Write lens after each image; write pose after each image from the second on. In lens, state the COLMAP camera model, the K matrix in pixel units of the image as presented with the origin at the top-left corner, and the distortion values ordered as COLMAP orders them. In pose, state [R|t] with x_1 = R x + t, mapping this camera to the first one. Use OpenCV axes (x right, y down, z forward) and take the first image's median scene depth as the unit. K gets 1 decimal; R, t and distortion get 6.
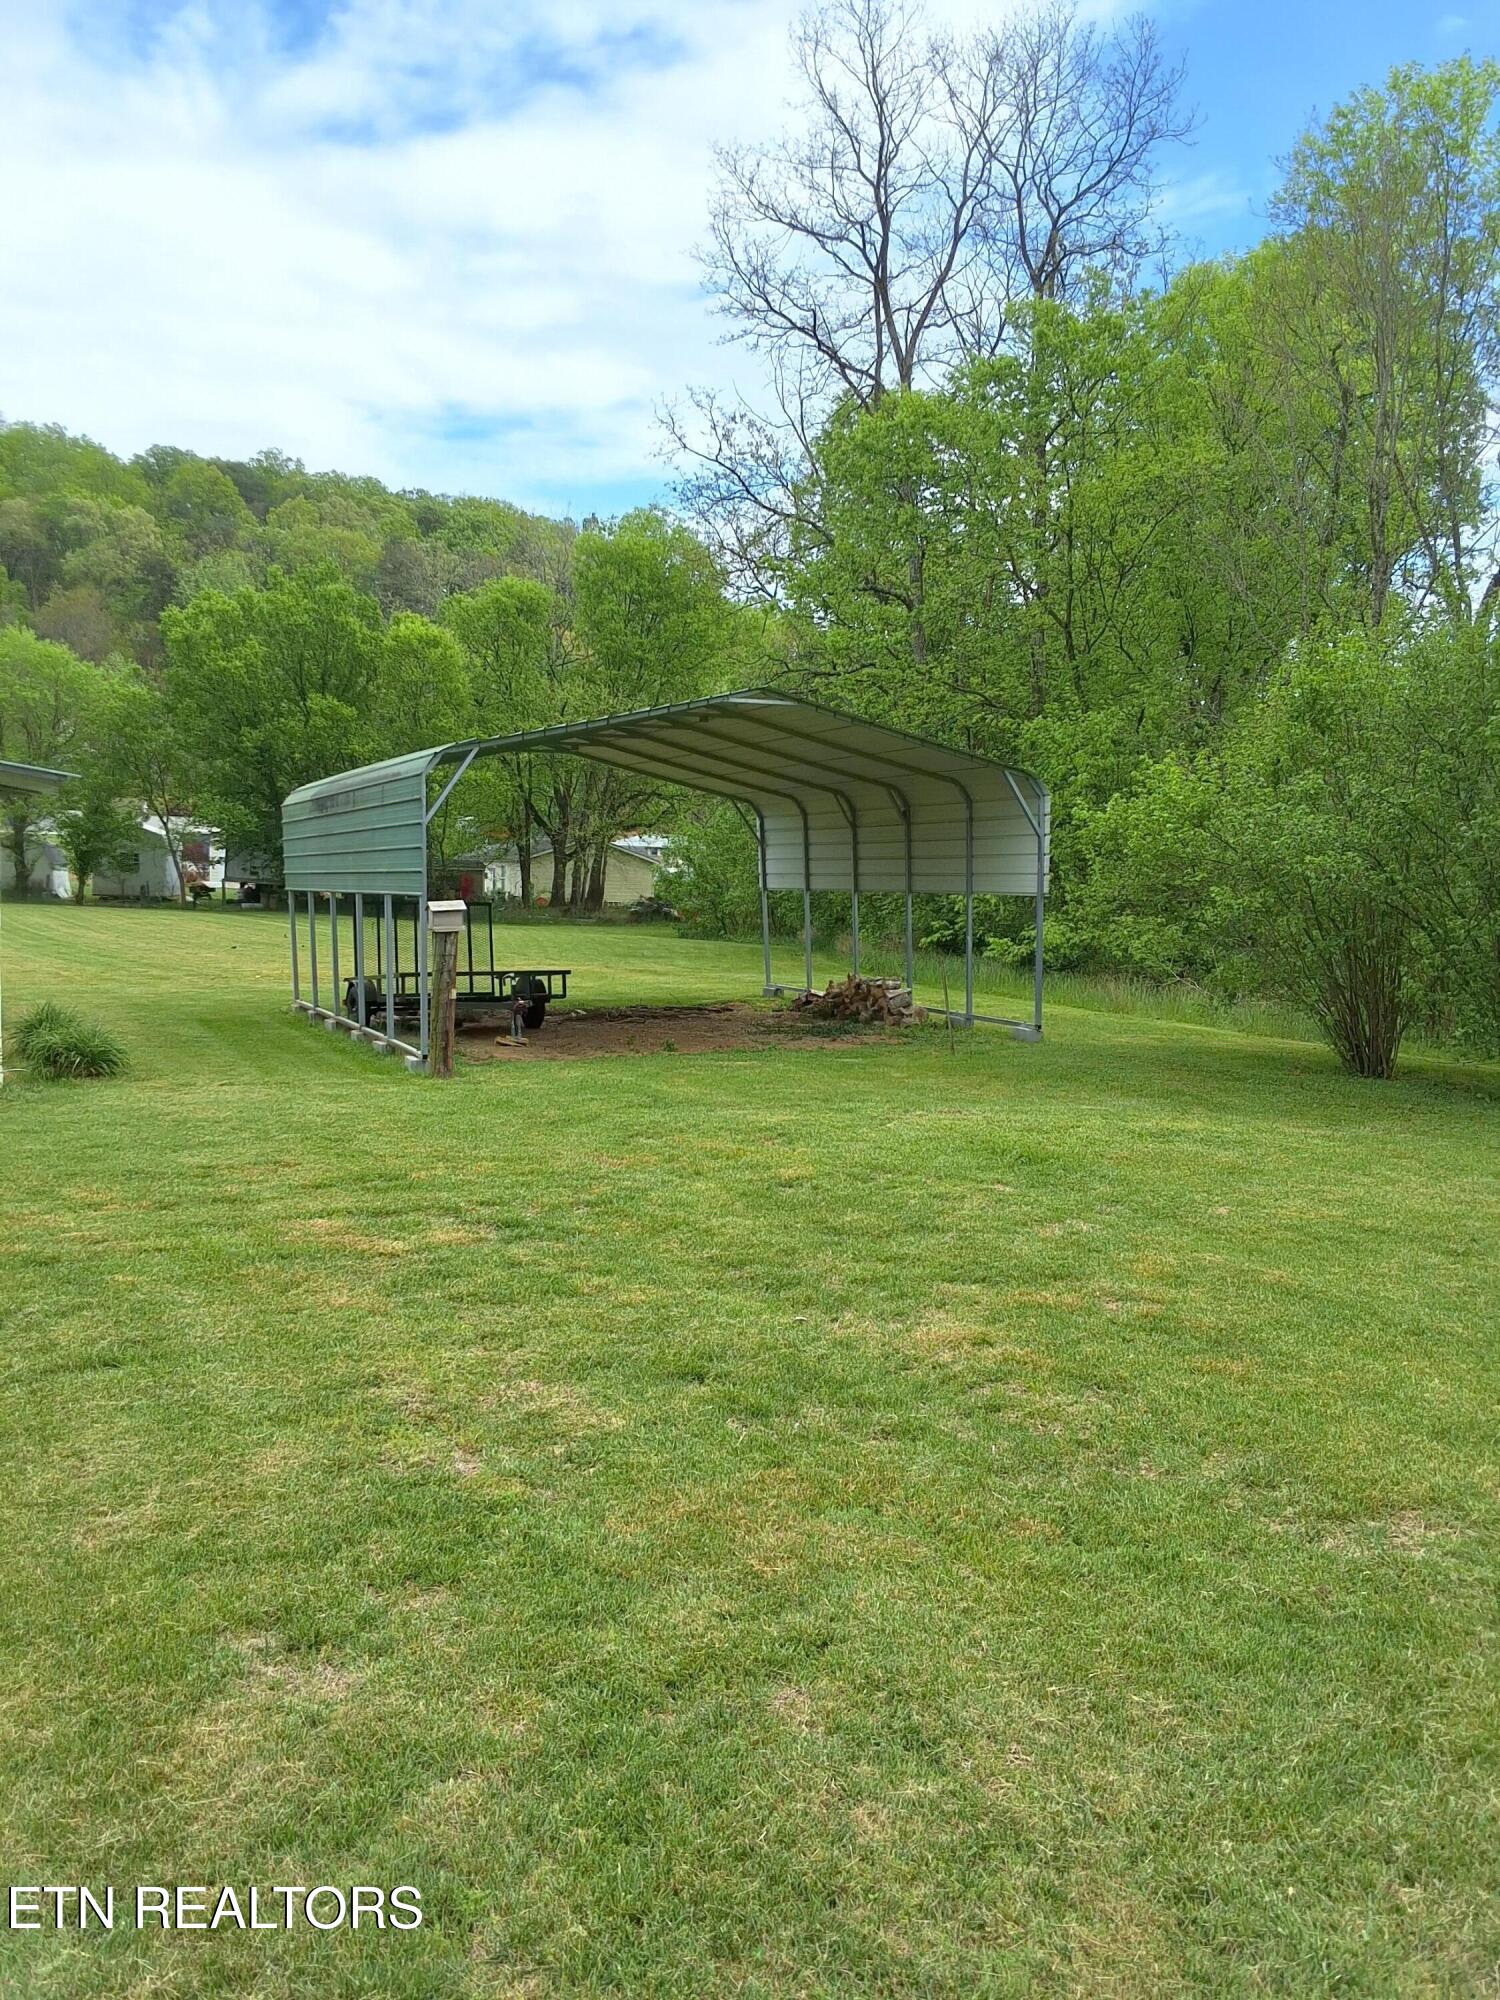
lens RADIAL K [[1587.8, 0, 750.4], [0, 1587.8, 979.2], [0, 0, 1]] dist [0.119801, -0.190583]
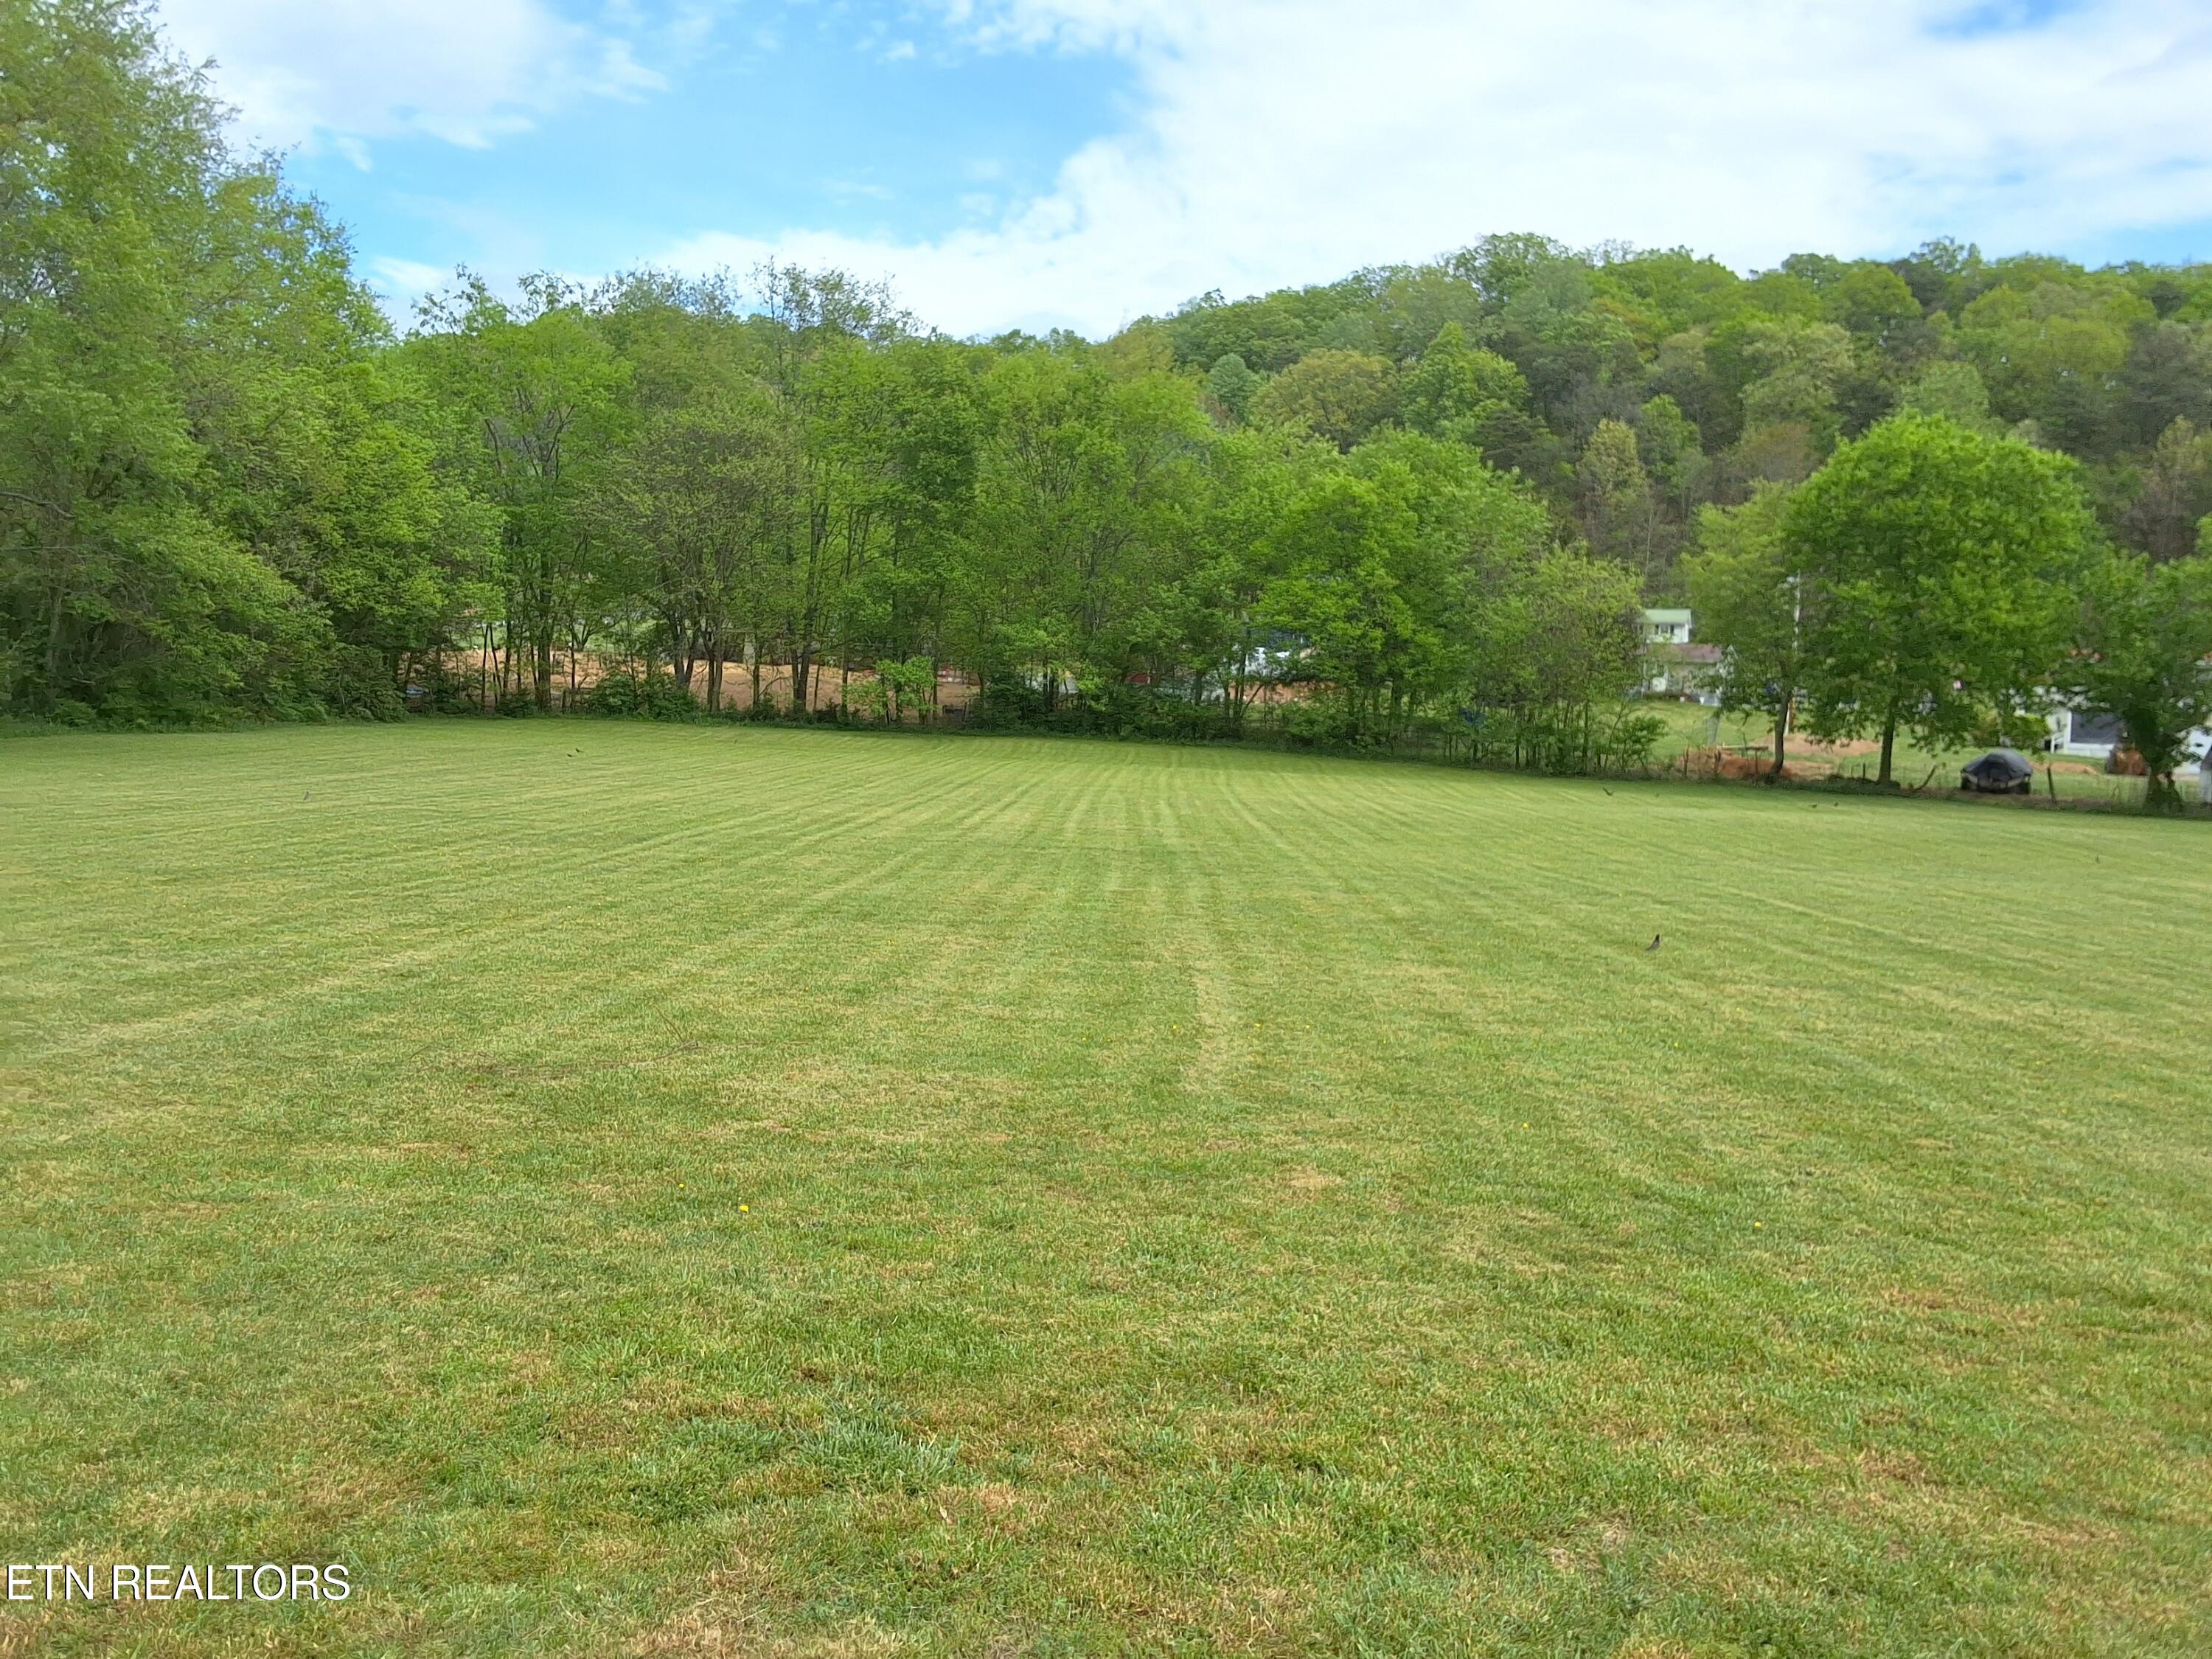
lens RADIAL K [[1740.8, 0, 1106.0], [0, 1740.8, 829.5], [0, 0, 1]] dist [0.126641, -0.192763]
pose [[0.823532, 0.043661, -0.565587, -0.502160], [-0.047989, 0.998822, 0.007230, -0.026575], [0.565236, 0.021188, 0.824657, -0.013059]]
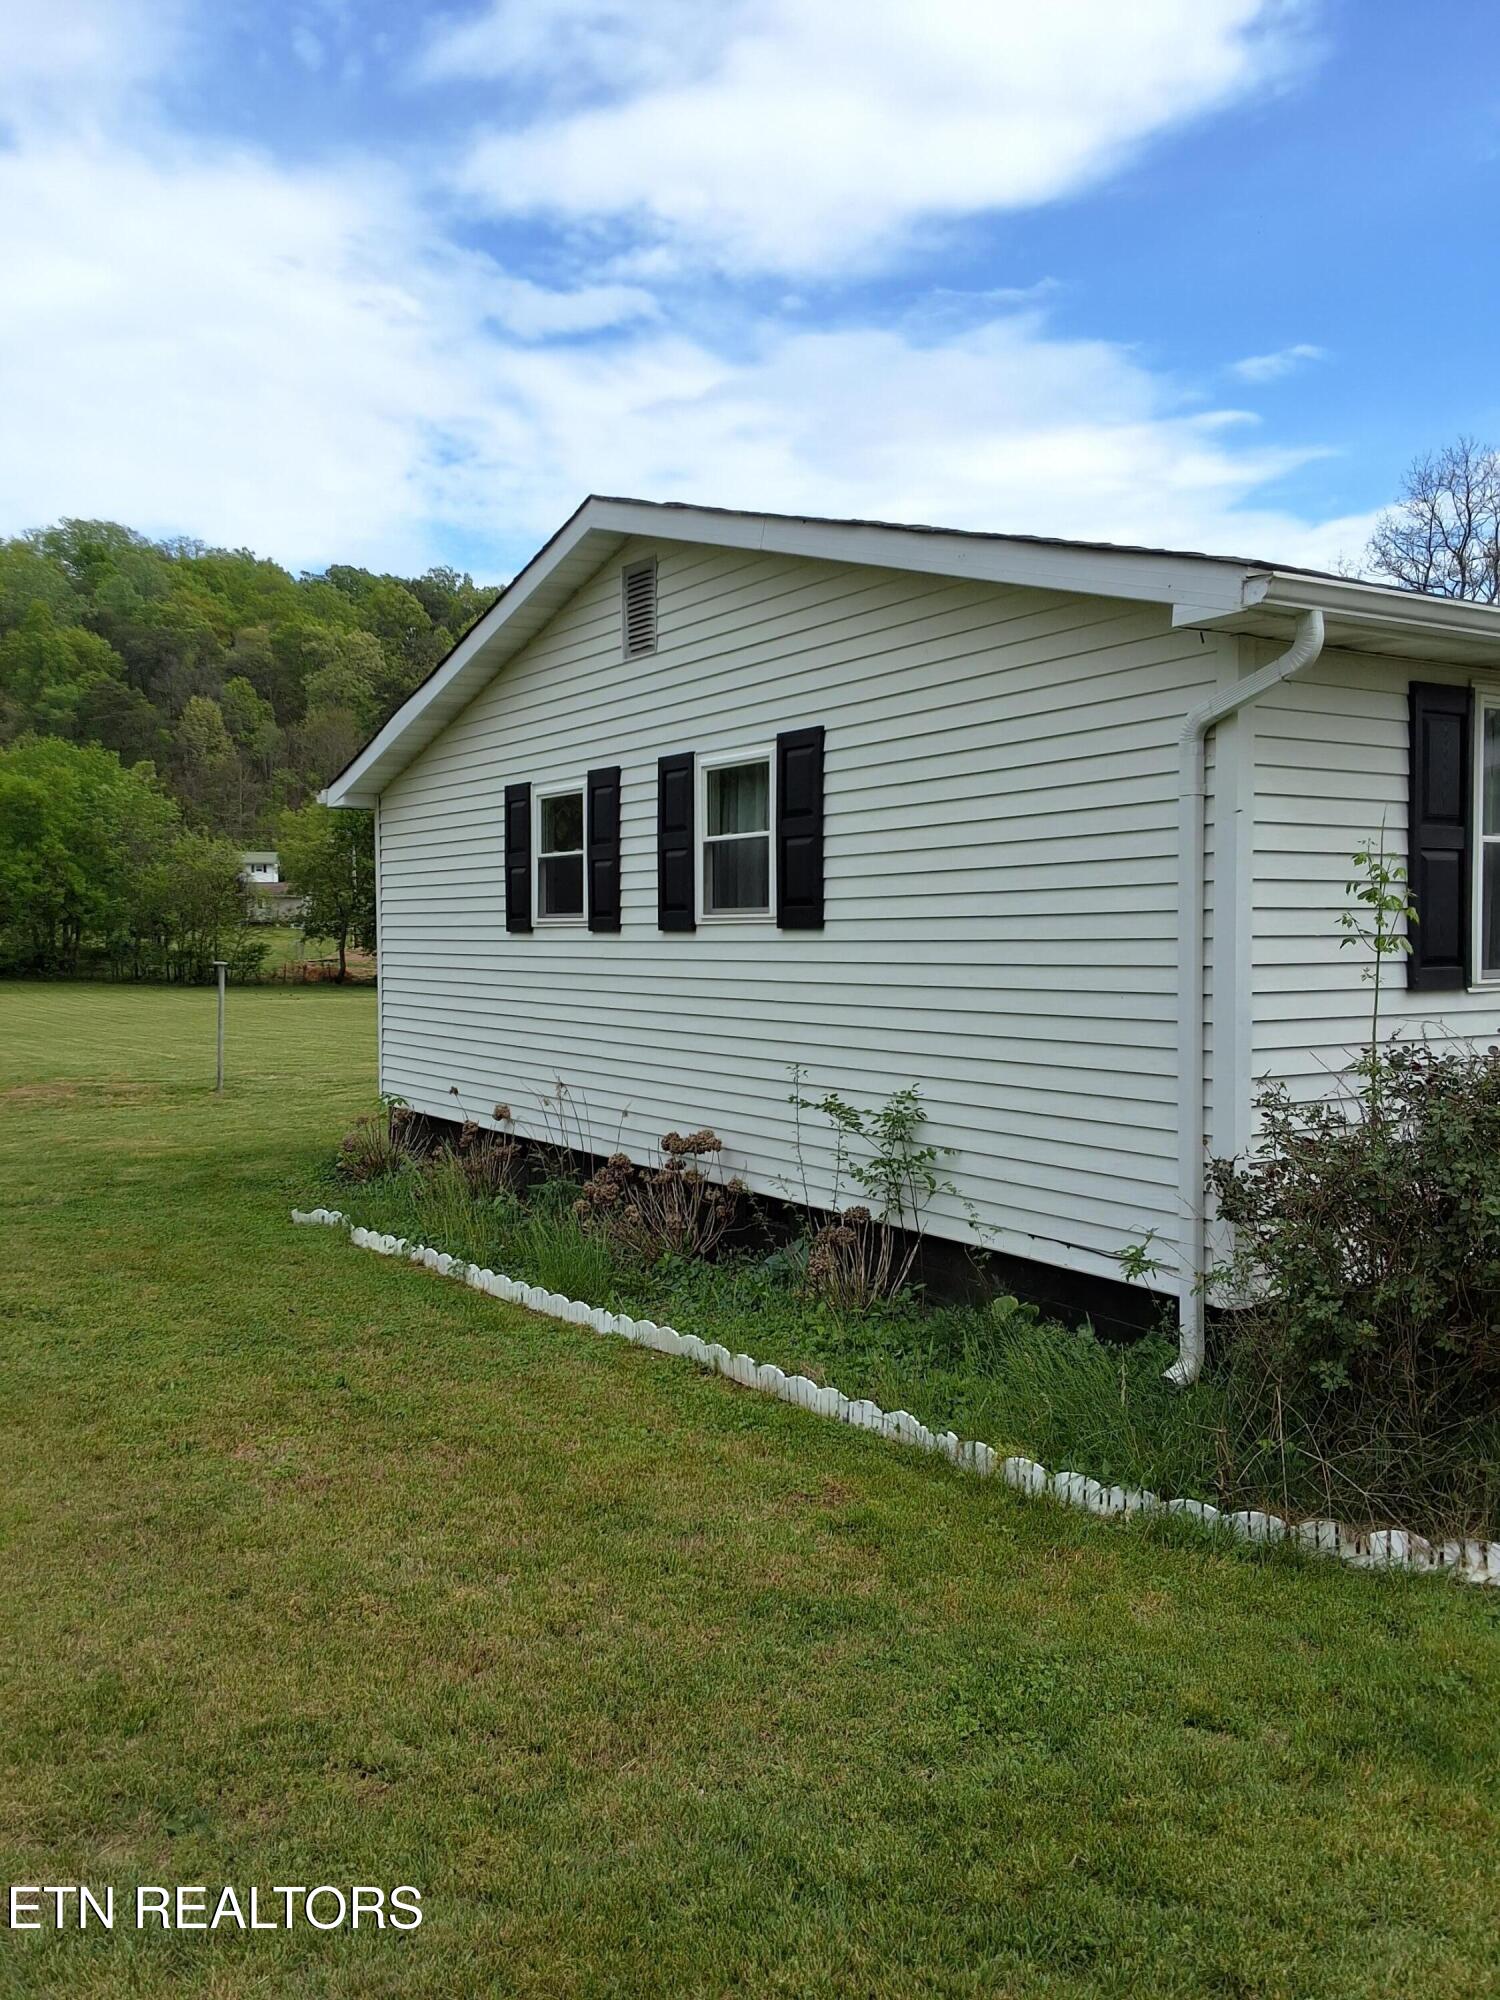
lens RADIAL K [[1587.8, 0, 750.4], [0, 1587.8, 979.2], [0, 0, 1]] dist [0.119801, -0.190583]
pose [[0.999551, -0.029954, -0.000988, -0.392450], [0.029903, 0.998970, -0.034118, -0.007388], [0.002009, 0.034073, 0.999417, -0.393166]]
